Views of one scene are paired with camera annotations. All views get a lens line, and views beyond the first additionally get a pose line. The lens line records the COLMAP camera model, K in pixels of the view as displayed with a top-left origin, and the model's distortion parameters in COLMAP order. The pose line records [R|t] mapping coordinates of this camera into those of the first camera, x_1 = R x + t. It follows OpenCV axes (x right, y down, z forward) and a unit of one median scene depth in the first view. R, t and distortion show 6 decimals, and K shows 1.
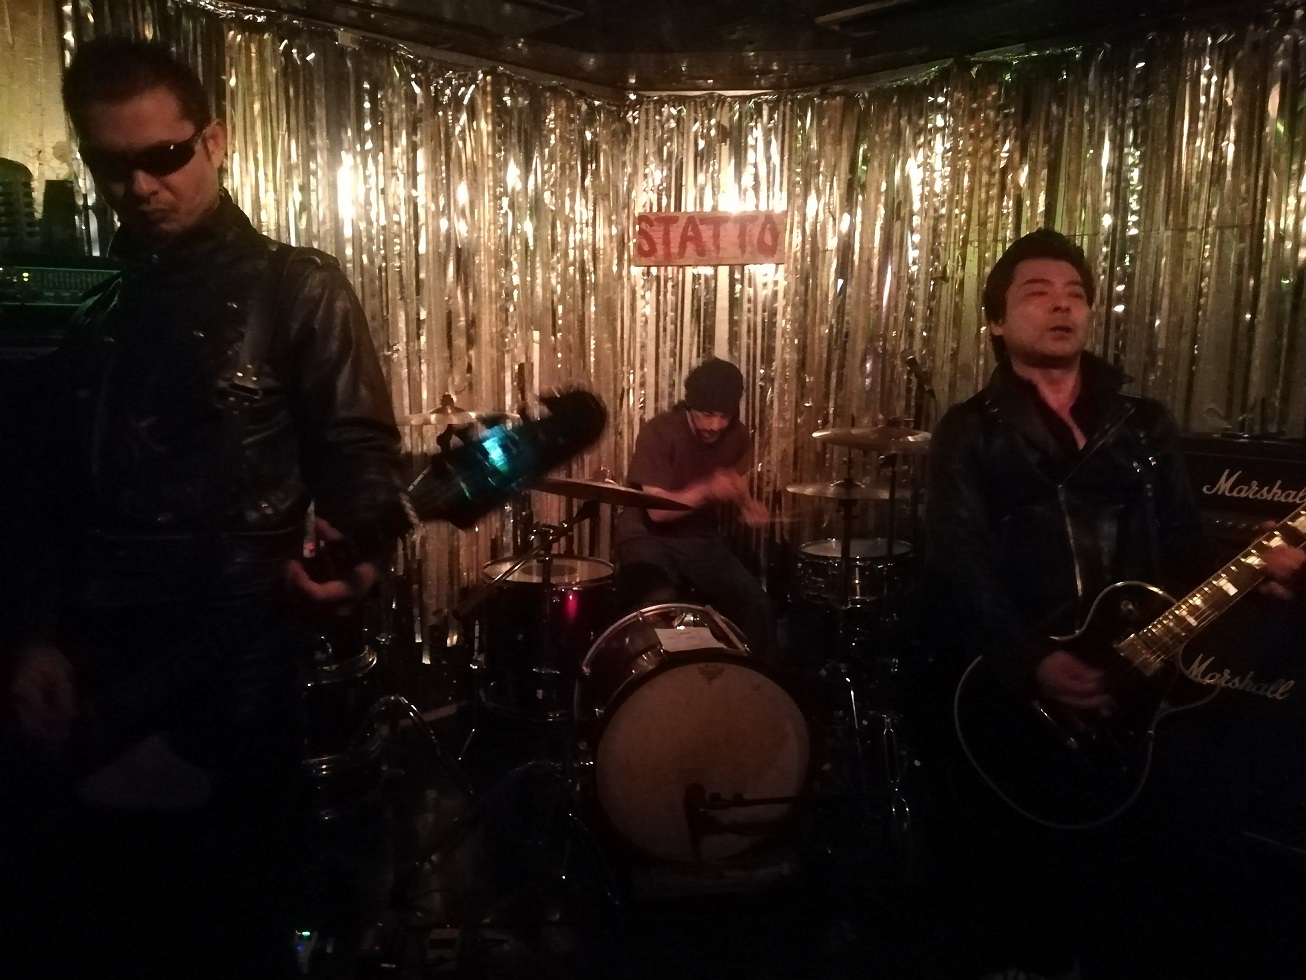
lens RADIAL K [[995.6, 0, 651.2], [0, 995.6, 492.3], [0, 0, 1]] dist [-0.040314, -0.003967]
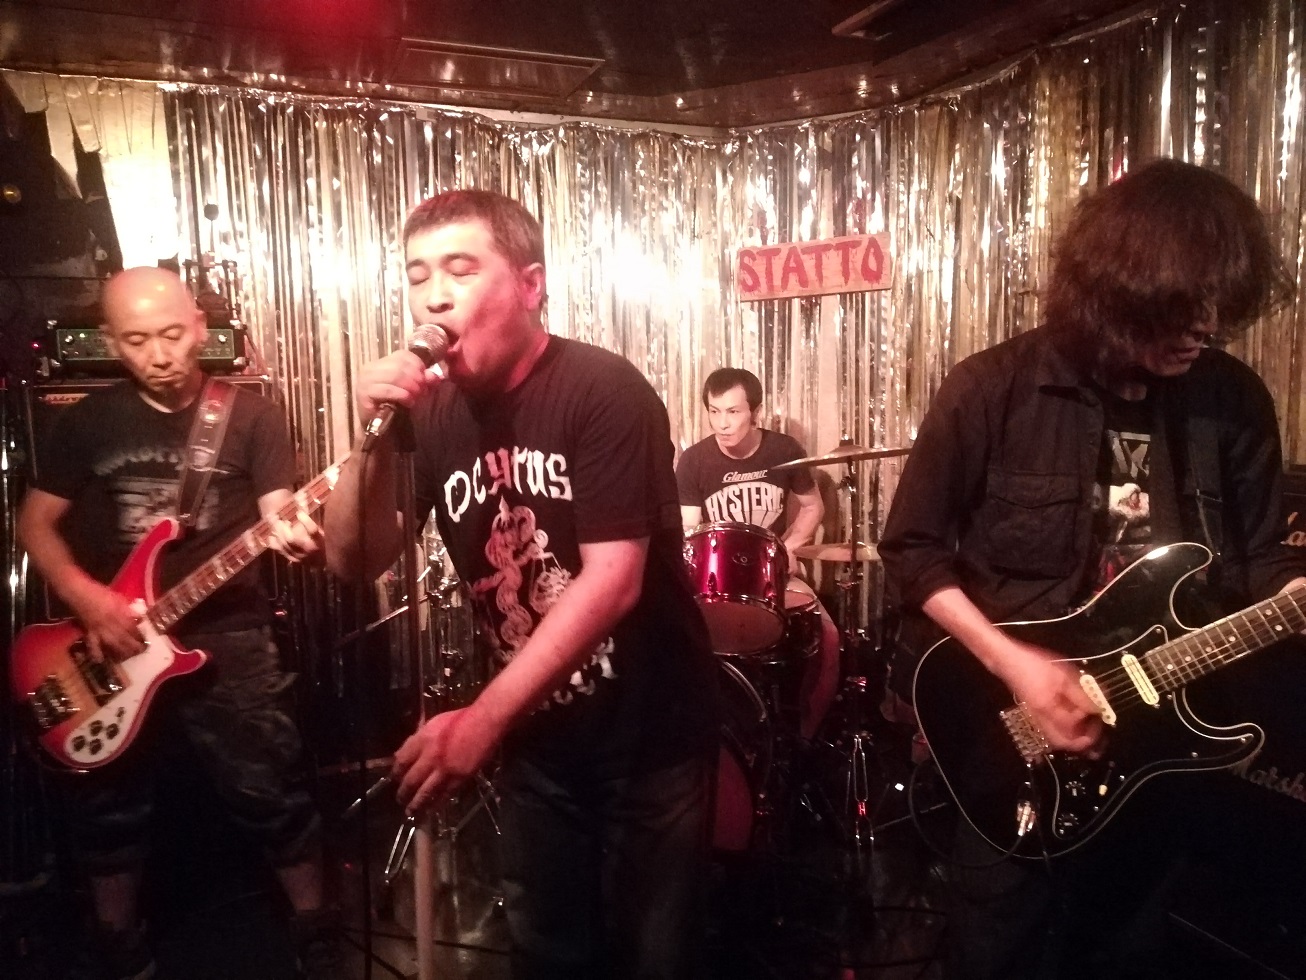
lens RADIAL K [[995.6, 0, 652.6], [0, 995.6, 495.9], [0, 0, 1]] dist [-0.040314, -0.003967]
pose [[0.924799, 0.011356, -0.380287, 0.372796], [-0.027479, 0.998938, -0.036994, 0.007021], [0.379463, 0.044662, 0.924128, 0.077954]]
